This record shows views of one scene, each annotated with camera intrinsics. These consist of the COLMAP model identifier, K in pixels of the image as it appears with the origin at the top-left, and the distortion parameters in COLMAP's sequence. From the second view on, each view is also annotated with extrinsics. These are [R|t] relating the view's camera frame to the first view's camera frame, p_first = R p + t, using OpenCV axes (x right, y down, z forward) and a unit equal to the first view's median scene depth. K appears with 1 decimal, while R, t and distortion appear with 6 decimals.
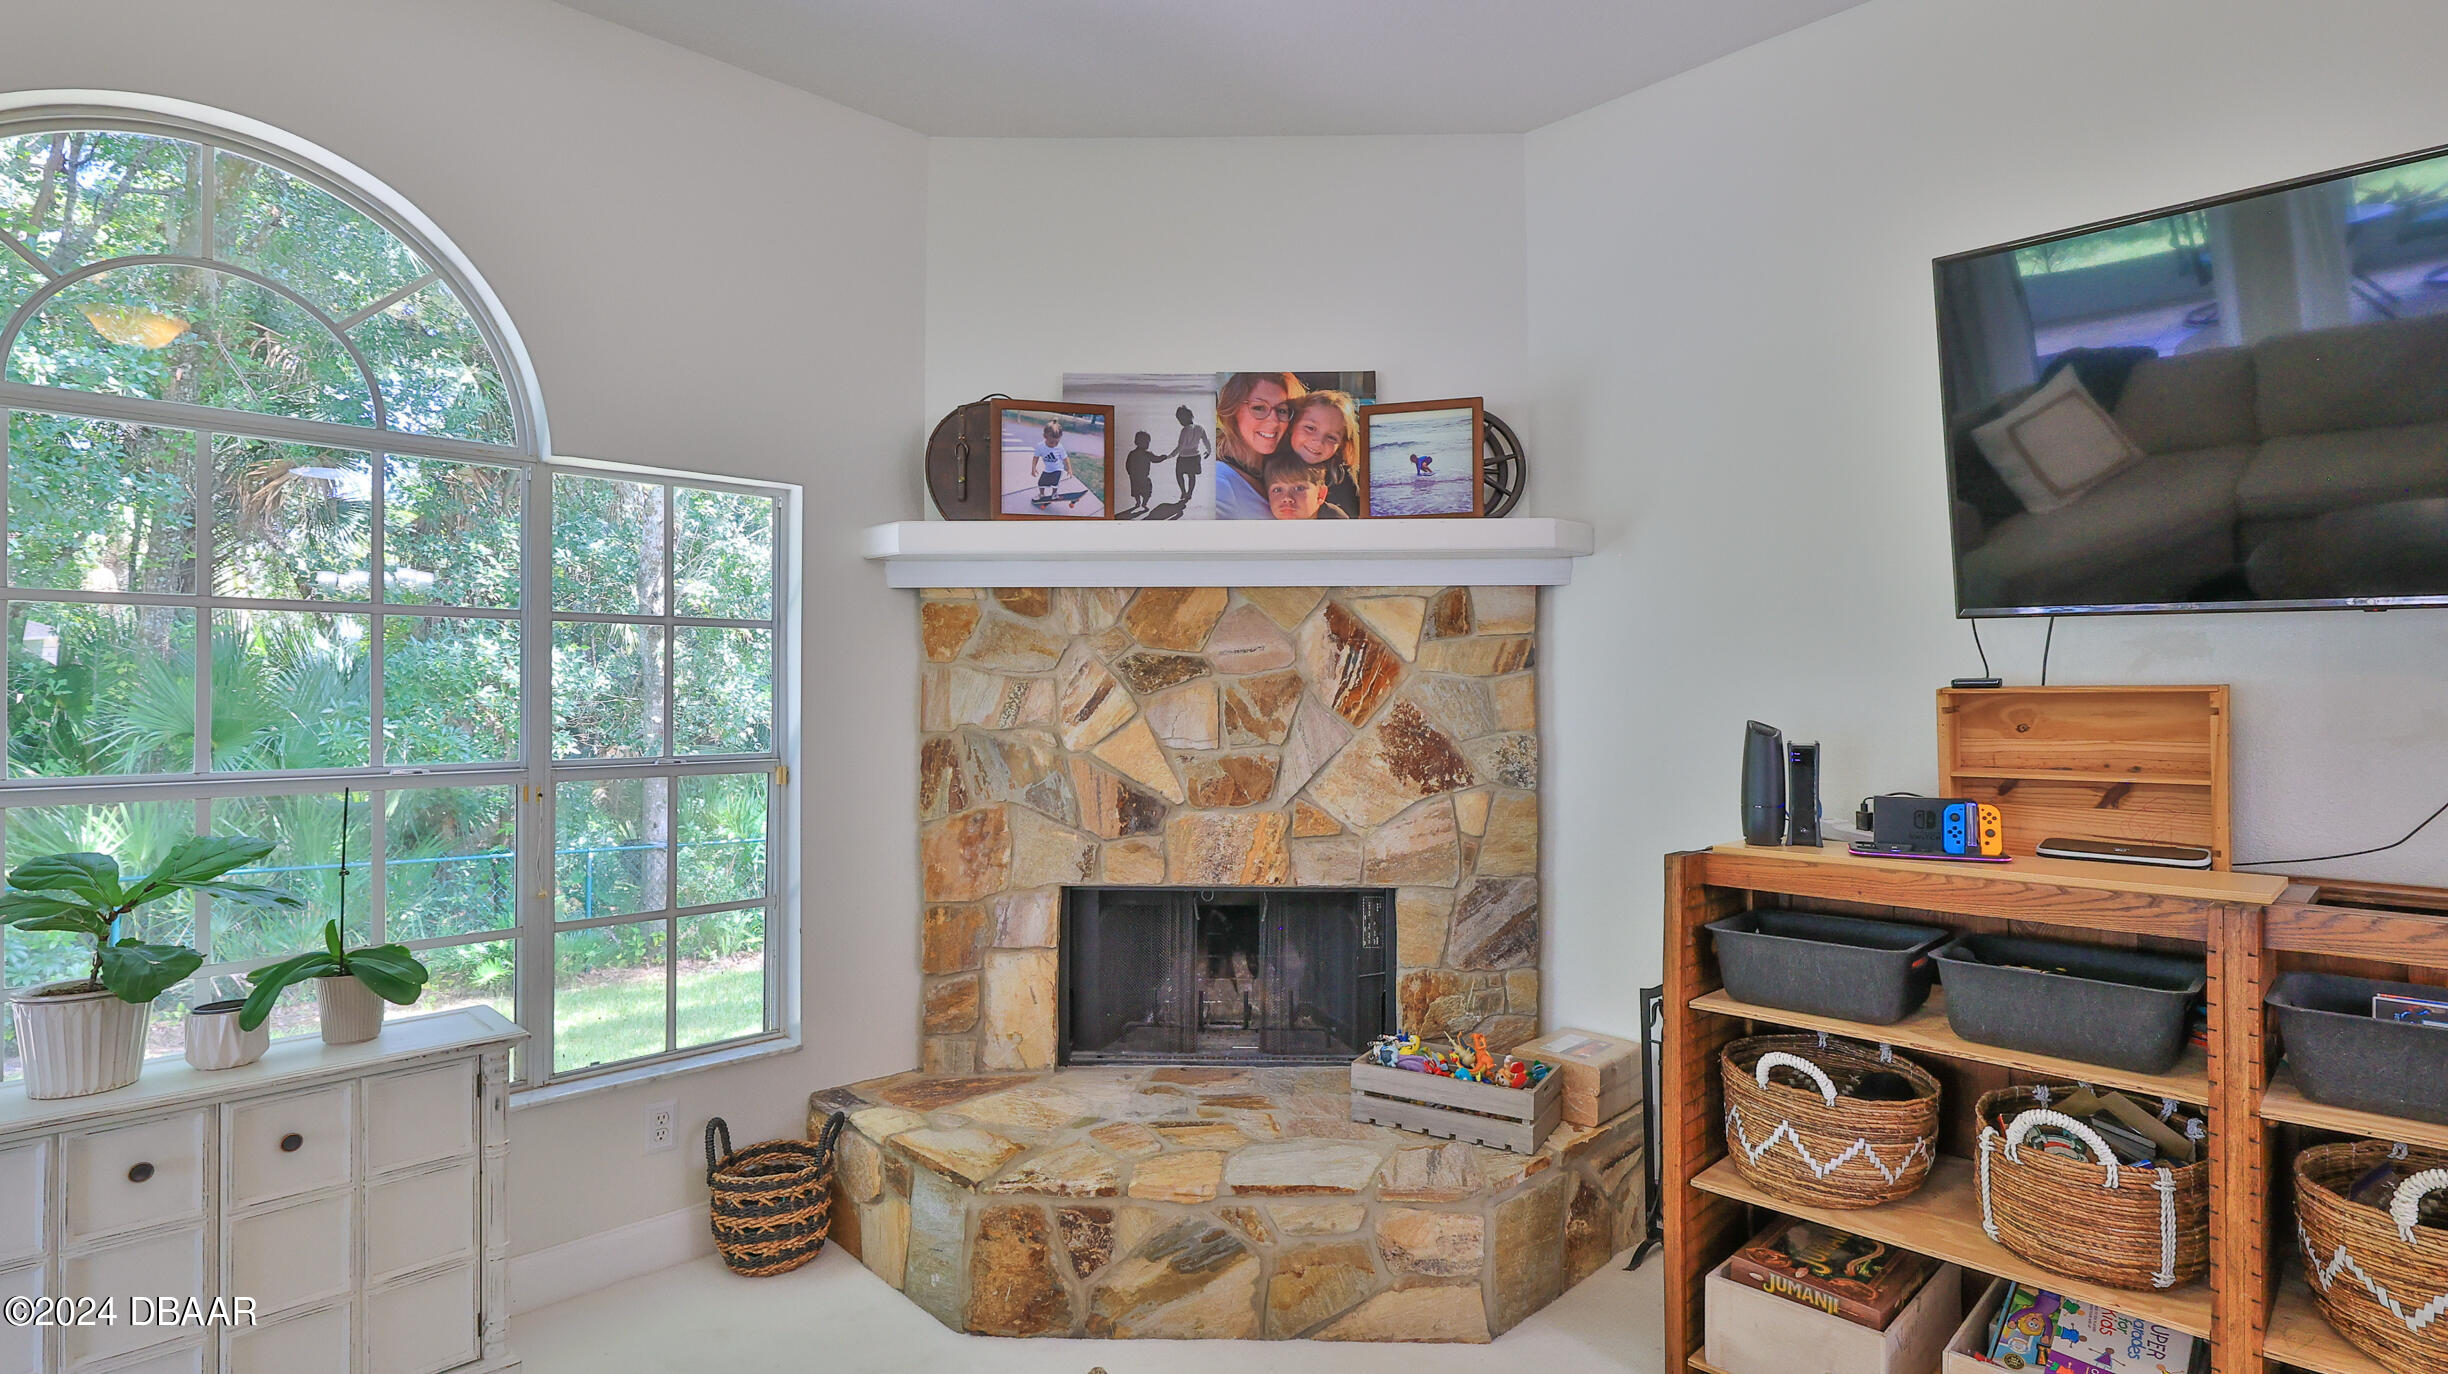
lens RADIAL K [[1193.2, 0, 1221.3], [0, 1193.2, 686.2], [0, 0, 1]] dist [0.003595, -0.000111]
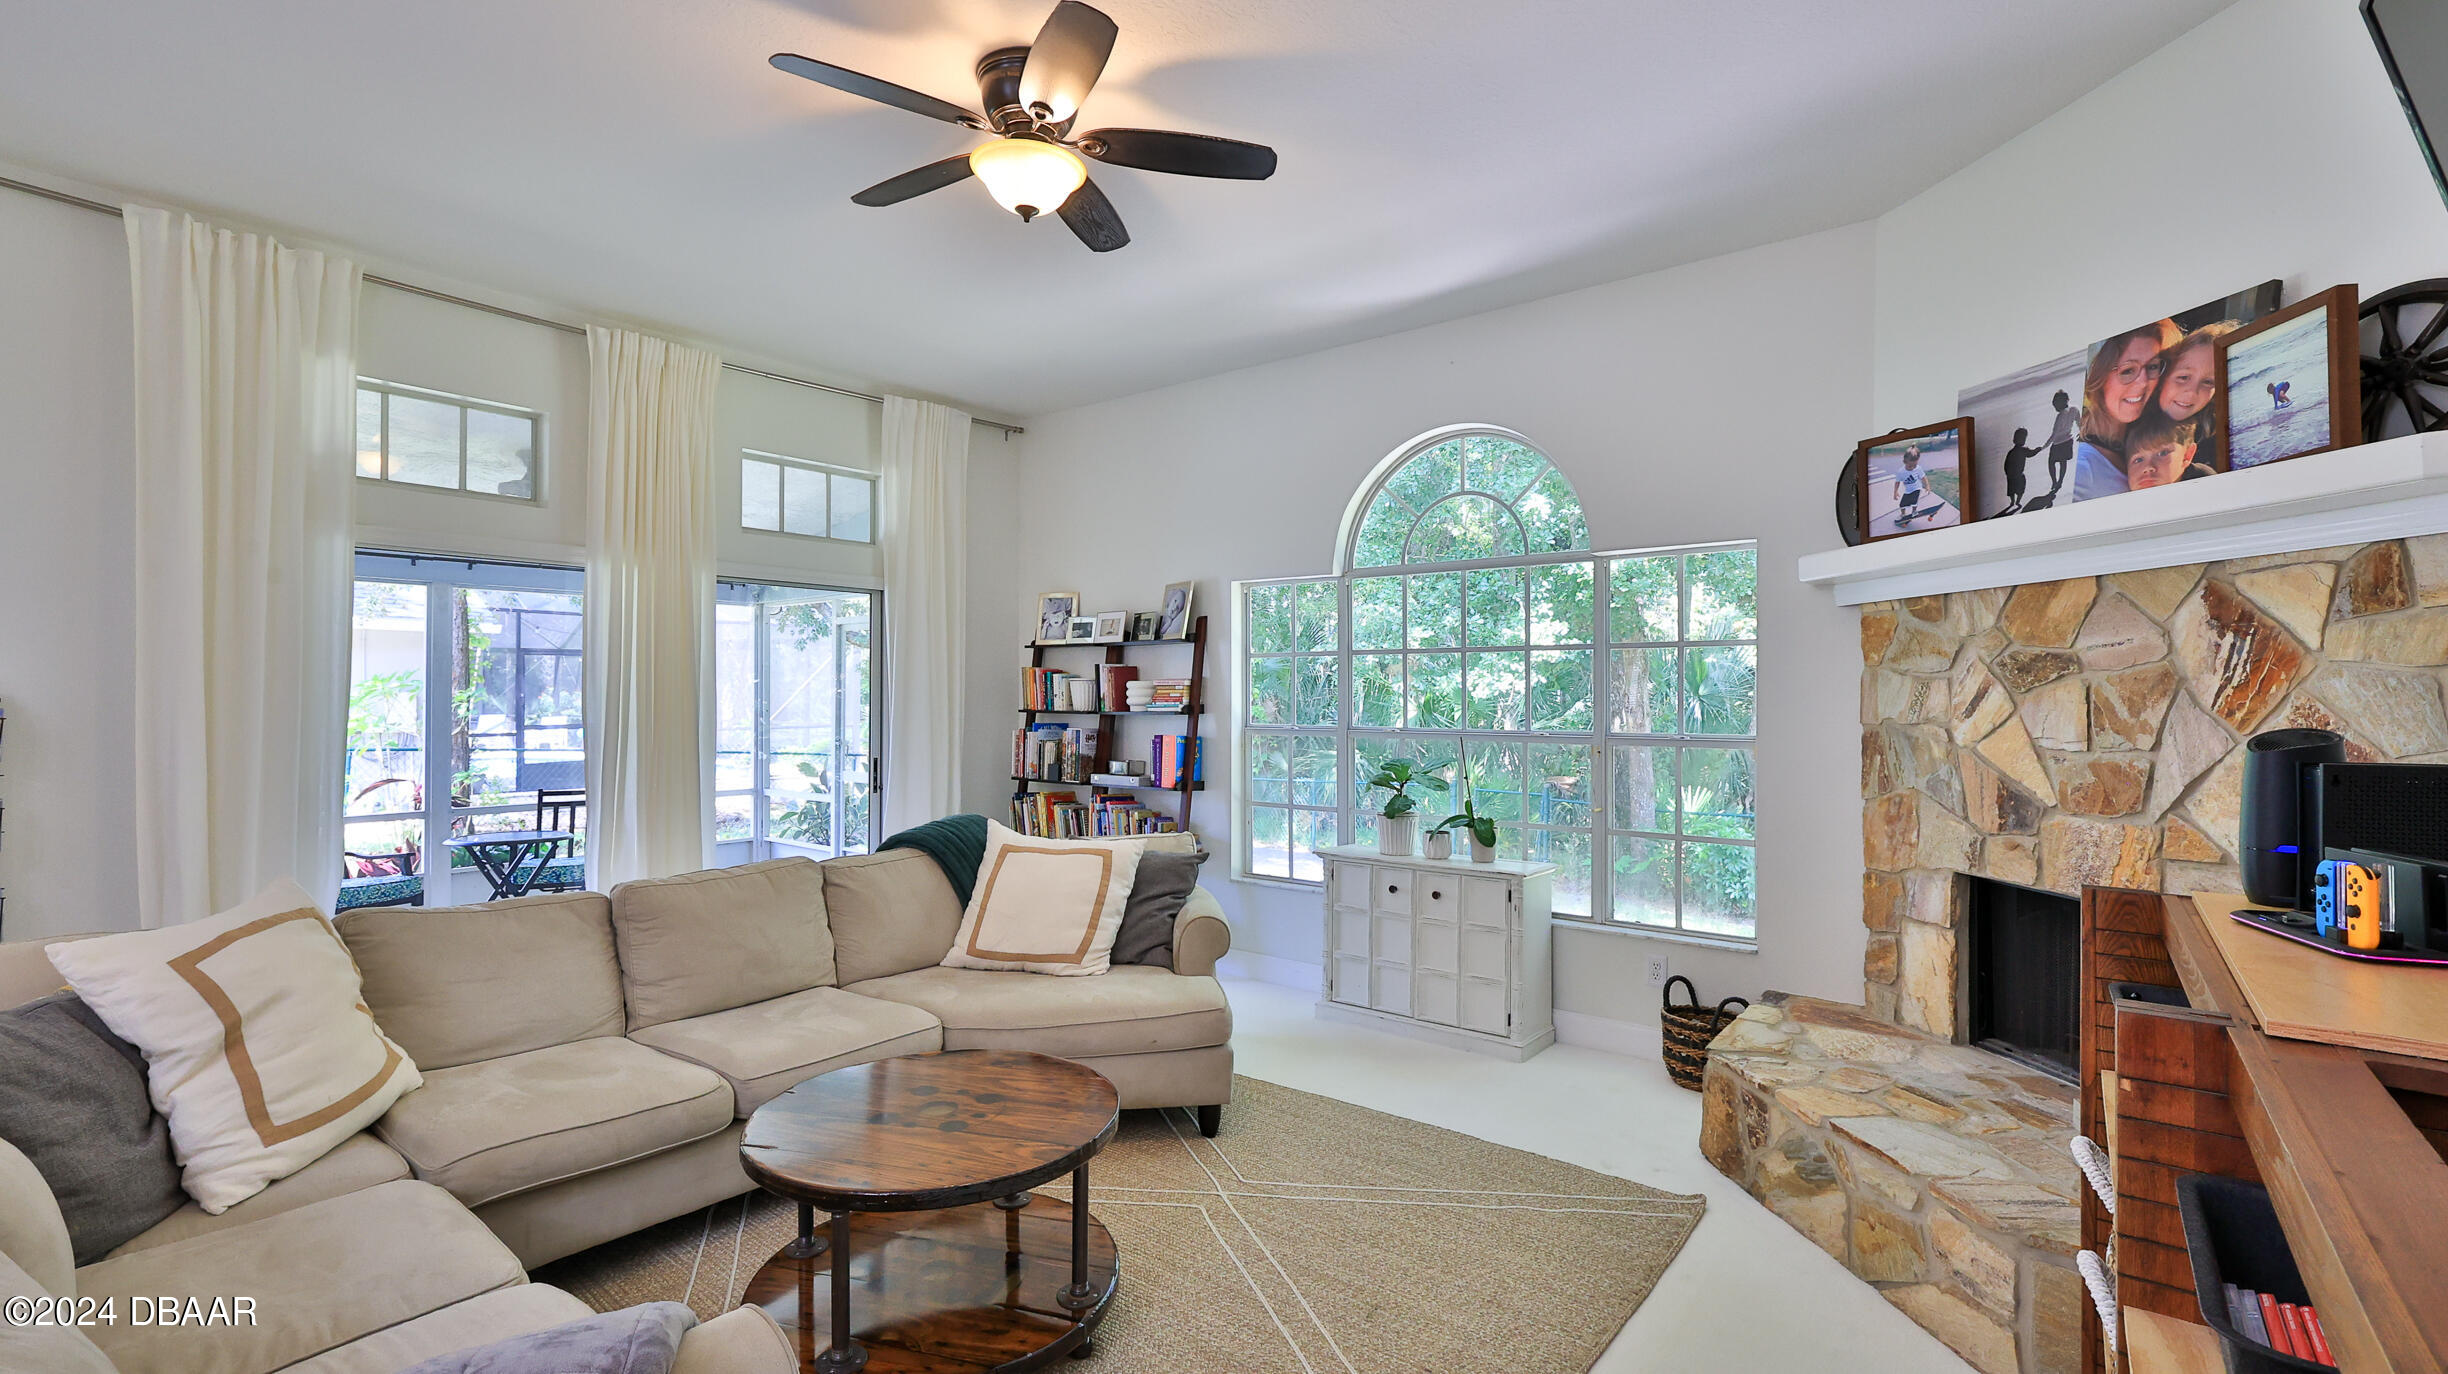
lens RADIAL K [[1096.7, 0, 1221.4], [0, 1096.7, 686.2], [0, 0, 1]] dist [0.000064, -0.000133]
pose [[0.126404, -0.006429, -0.991958, 0.759840], [0.006554, 0.999963, -0.005646, 0.002219], [0.991957, -0.005788, 0.126442, 0.224822]]
